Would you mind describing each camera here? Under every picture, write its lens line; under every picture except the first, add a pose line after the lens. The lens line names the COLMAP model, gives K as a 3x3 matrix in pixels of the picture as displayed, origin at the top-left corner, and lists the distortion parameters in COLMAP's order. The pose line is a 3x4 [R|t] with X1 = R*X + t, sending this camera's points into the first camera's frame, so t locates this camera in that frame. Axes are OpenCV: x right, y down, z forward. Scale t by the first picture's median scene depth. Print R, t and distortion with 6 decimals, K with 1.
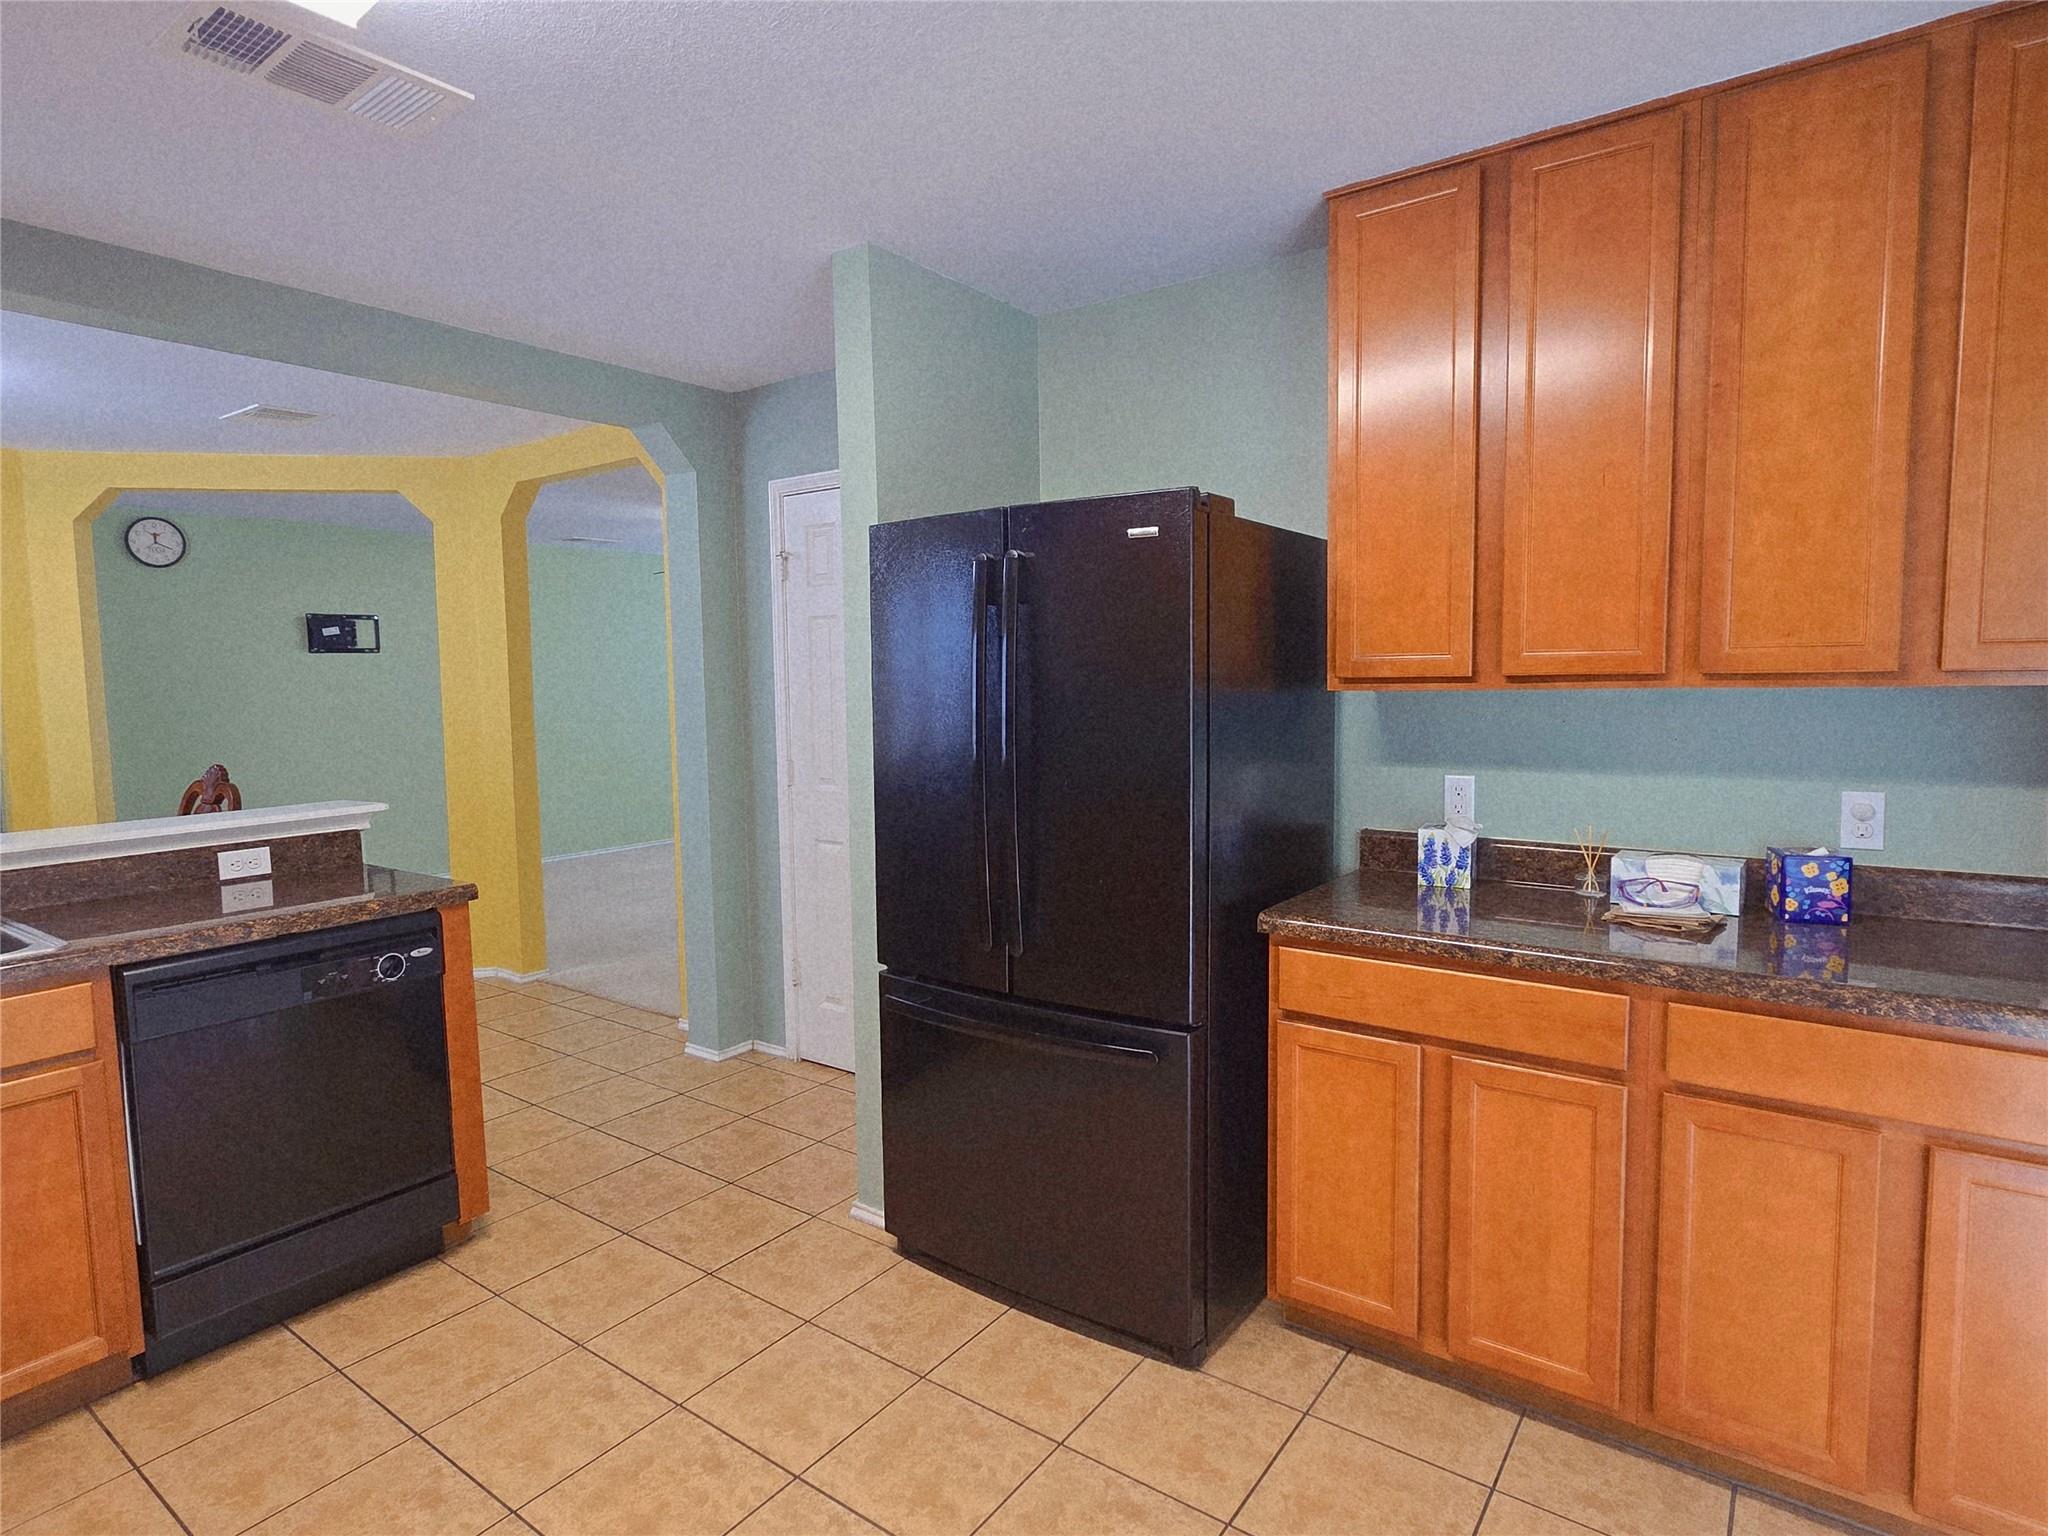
lens RADIAL K [[1105.0, 0, 1023.8], [0, 1105.0, 760.6], [0, 0, 1]] dist [-0.002276, 0.002944]
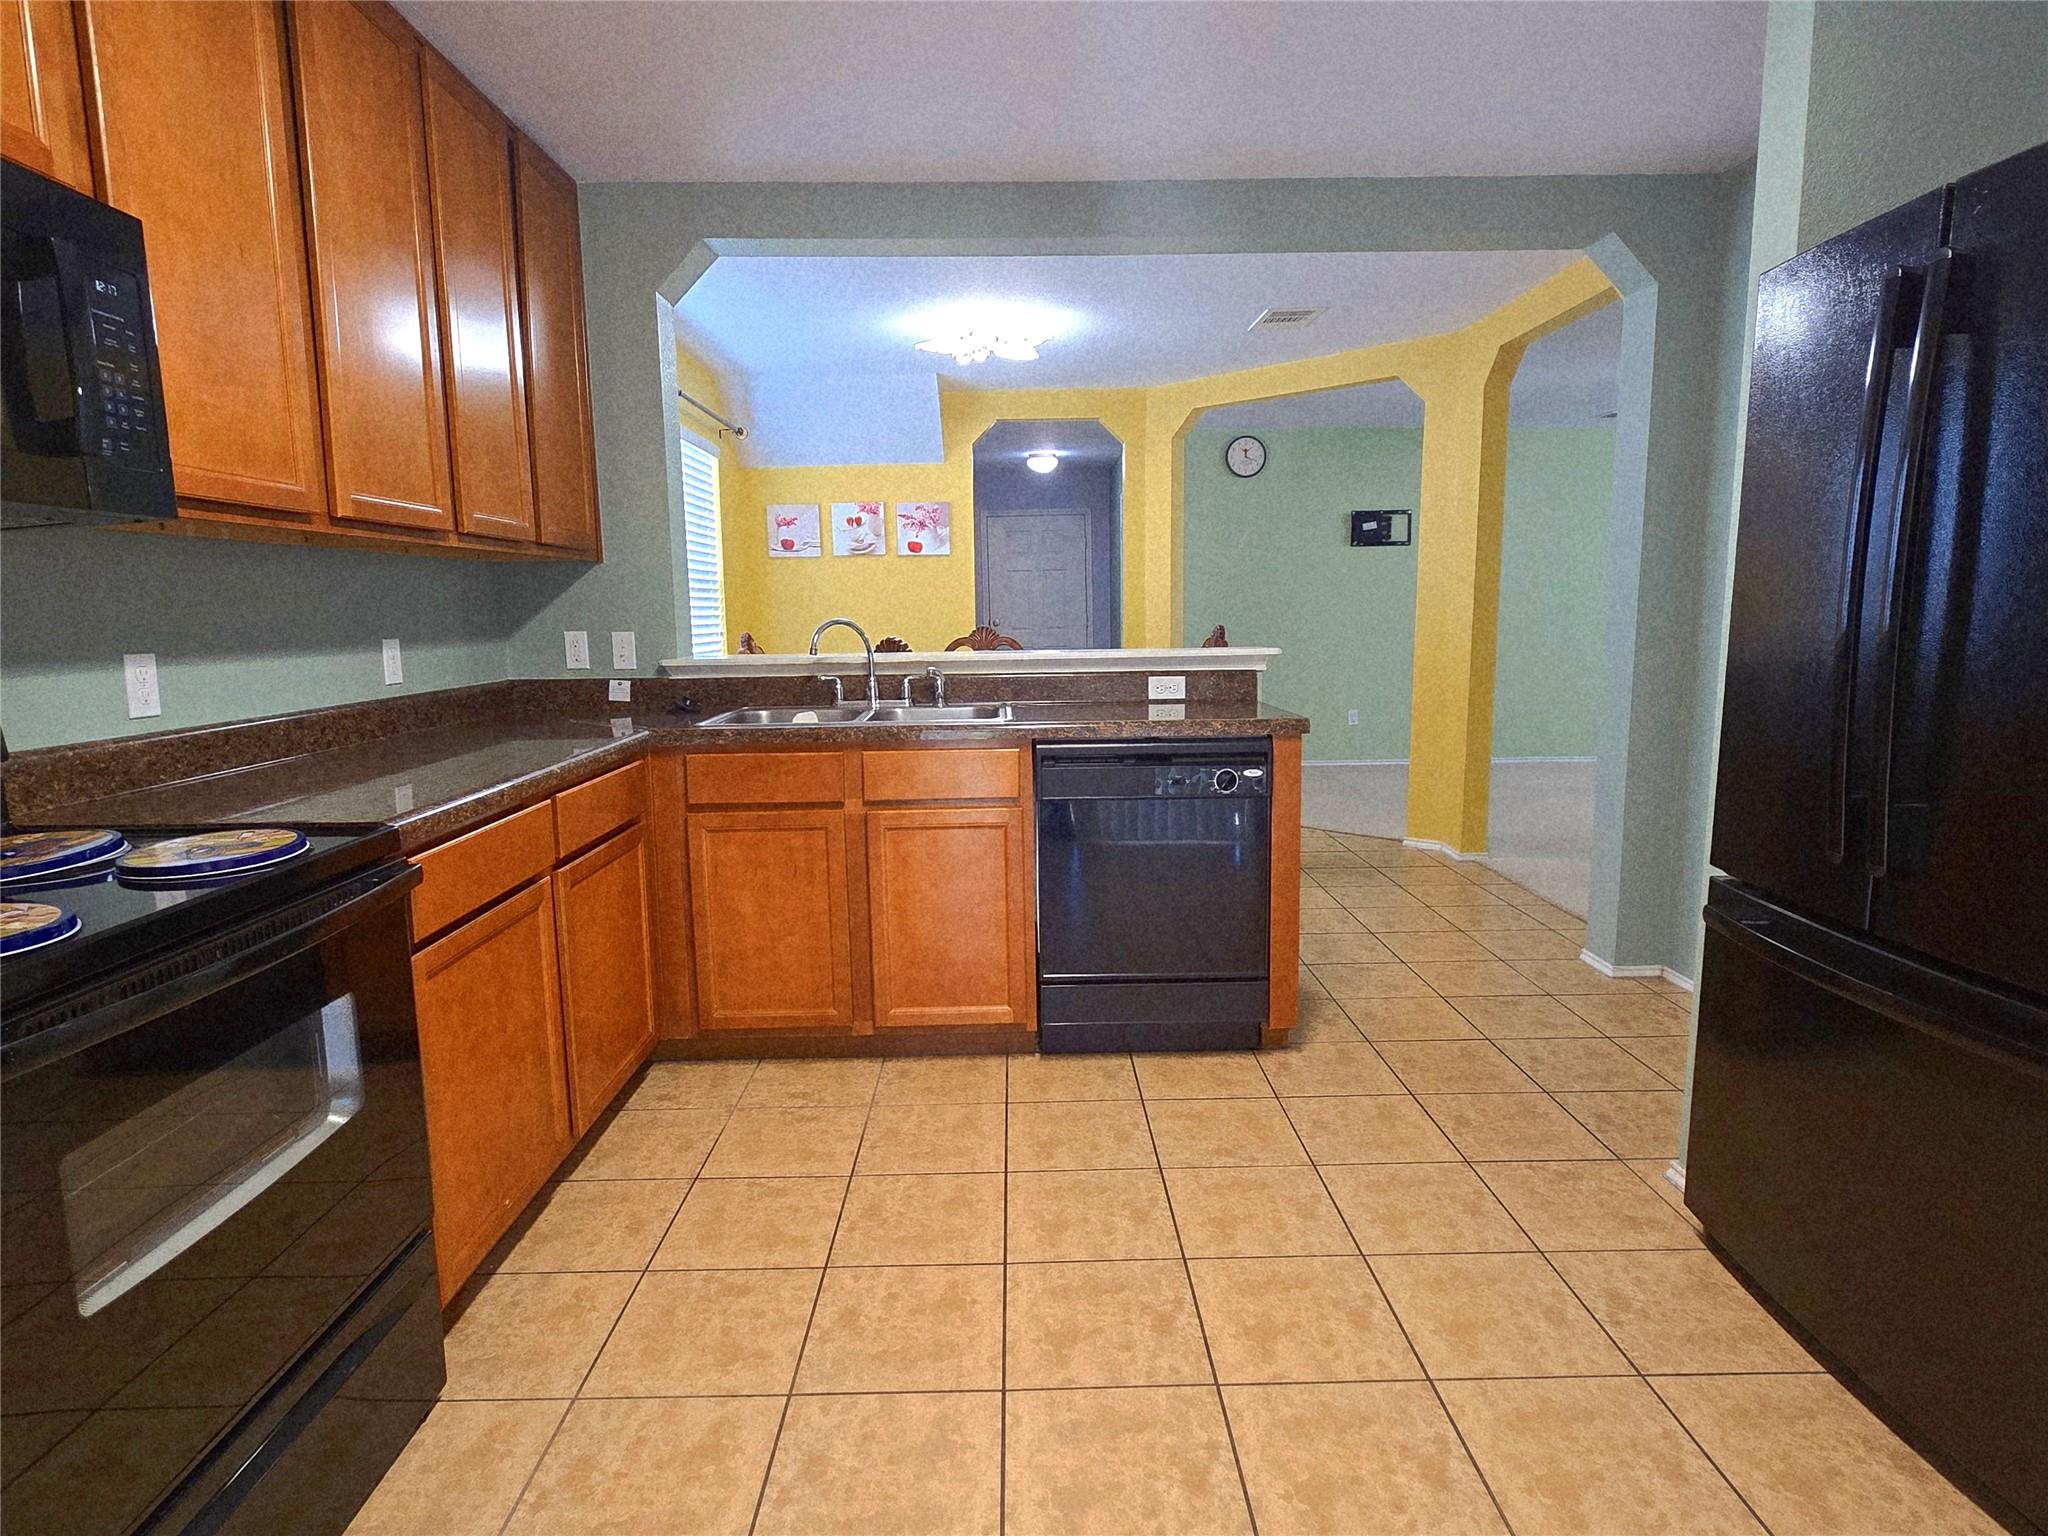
lens RADIAL K [[1105.0, 0, 1023.8], [0, 1105.0, 760.6], [0, 0, 1]] dist [-0.002276, 0.002944]
pose [[0.597510, 0.118632, -0.793037, 0.179453], [-0.060409, 0.992845, 0.103007, 0.059562], [0.799583, -0.013641, 0.600401, 0.154161]]
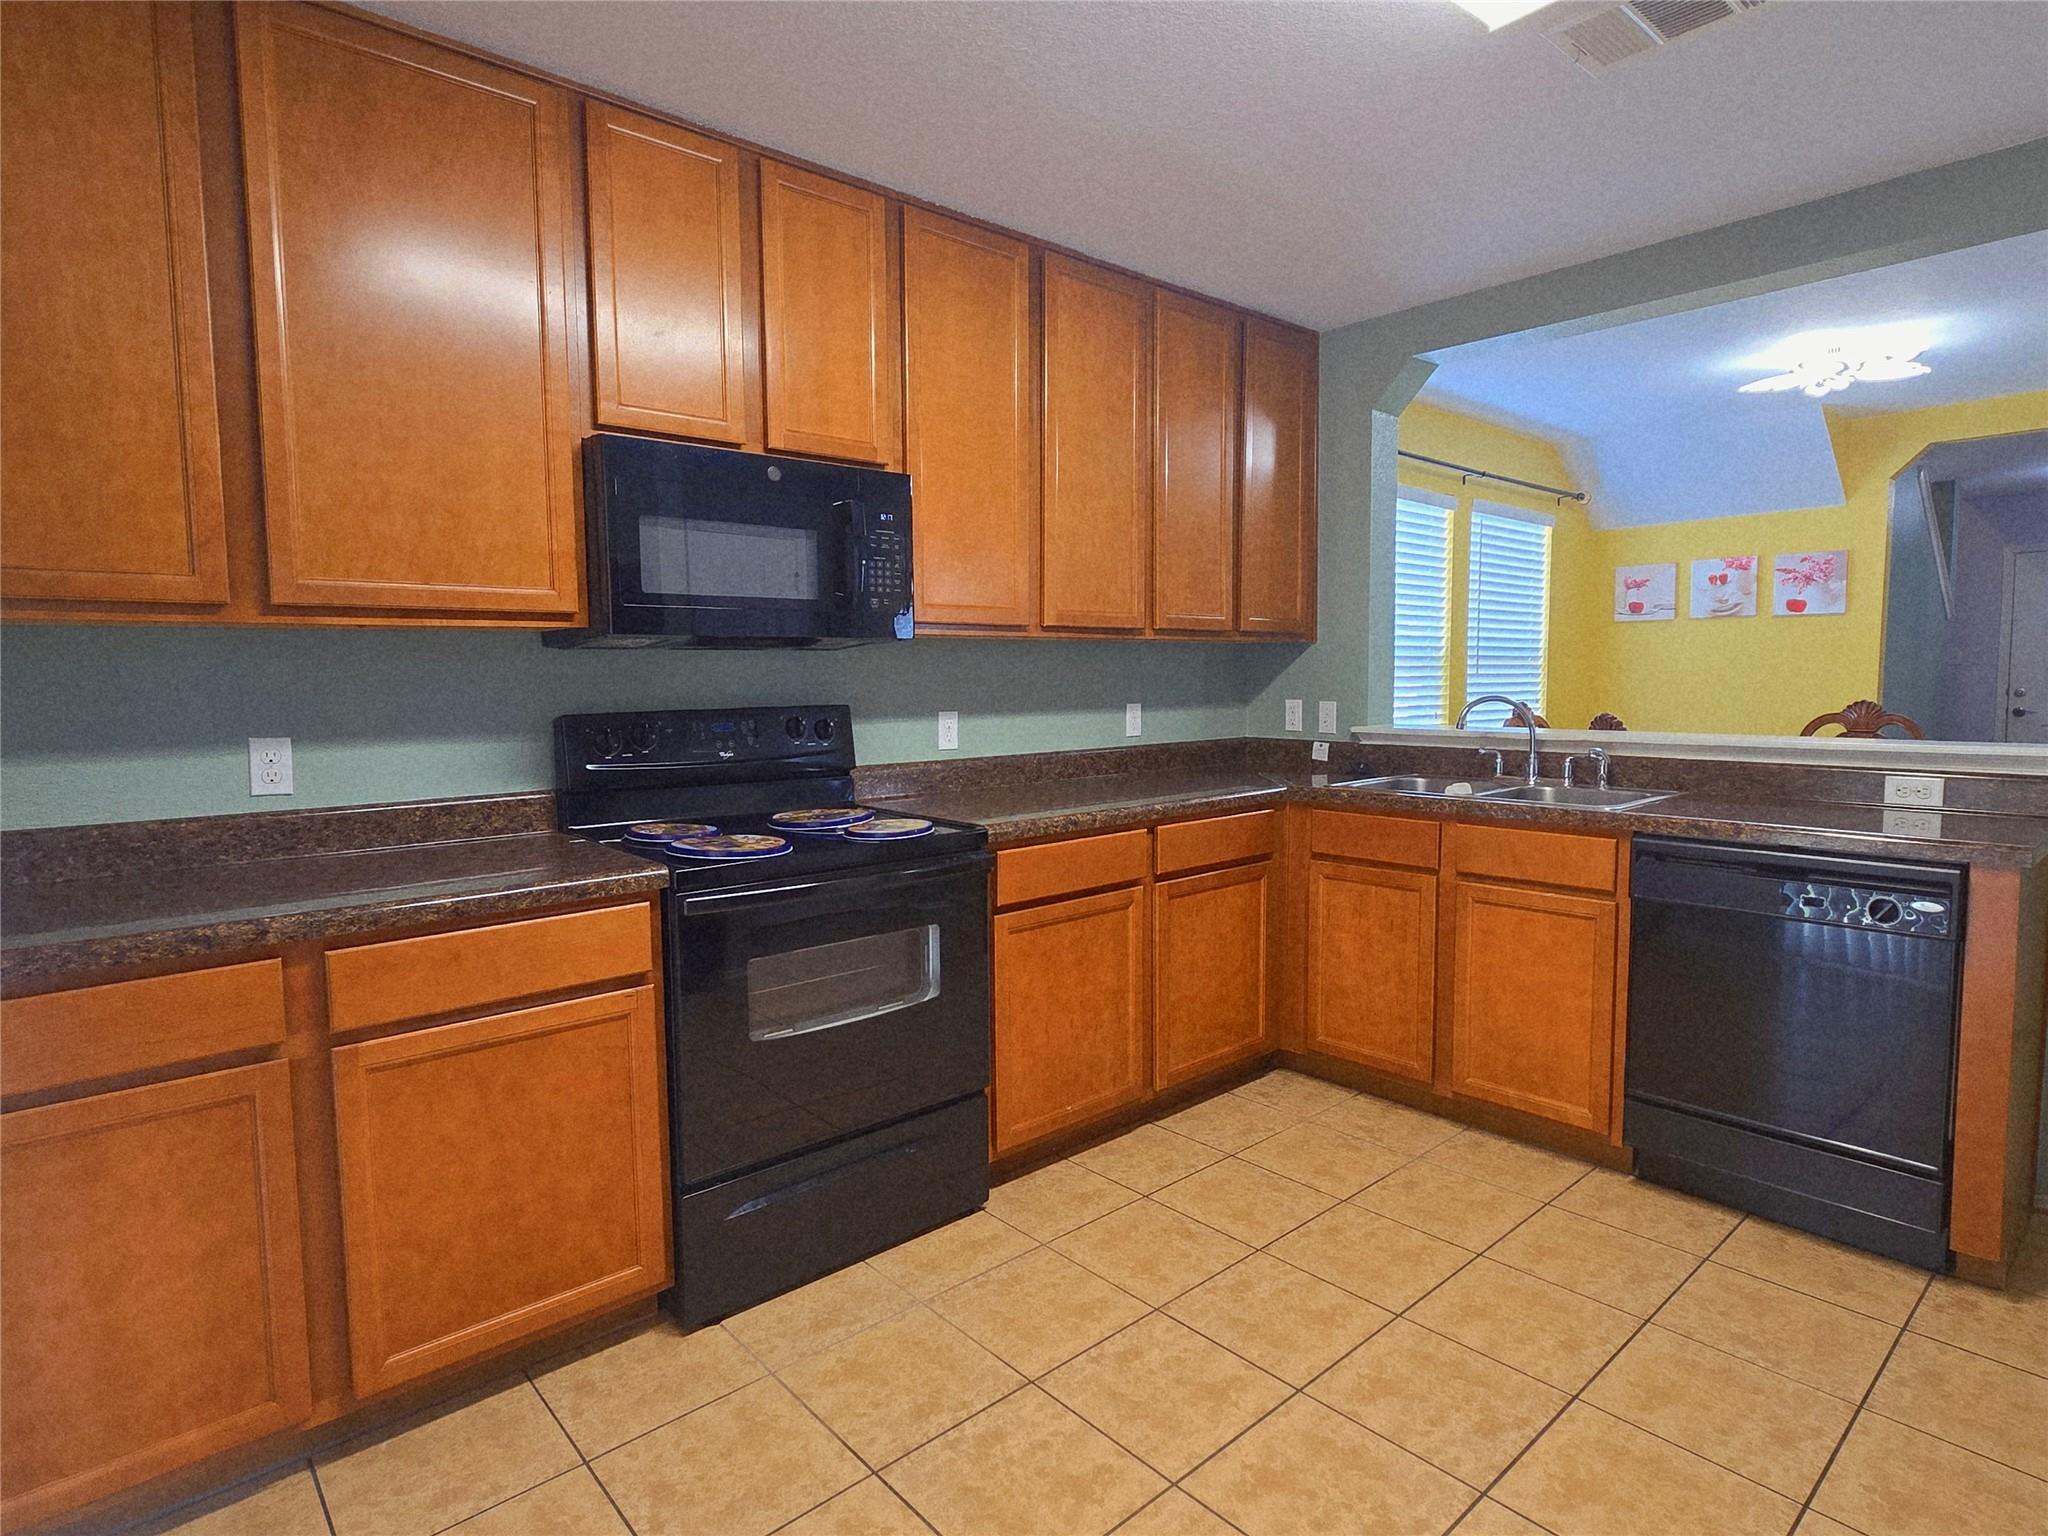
lens RADIAL K [[1105.0, 0, 1023.8], [0, 1105.0, 760.6], [0, 0, 1]] dist [-0.002276, 0.002944]
pose [[-0.217731, 0.096652, -0.971211, 0.412938], [-0.066530, 0.991300, 0.113567, 0.009300], [0.973739, 0.089341, -0.209406, 0.468103]]
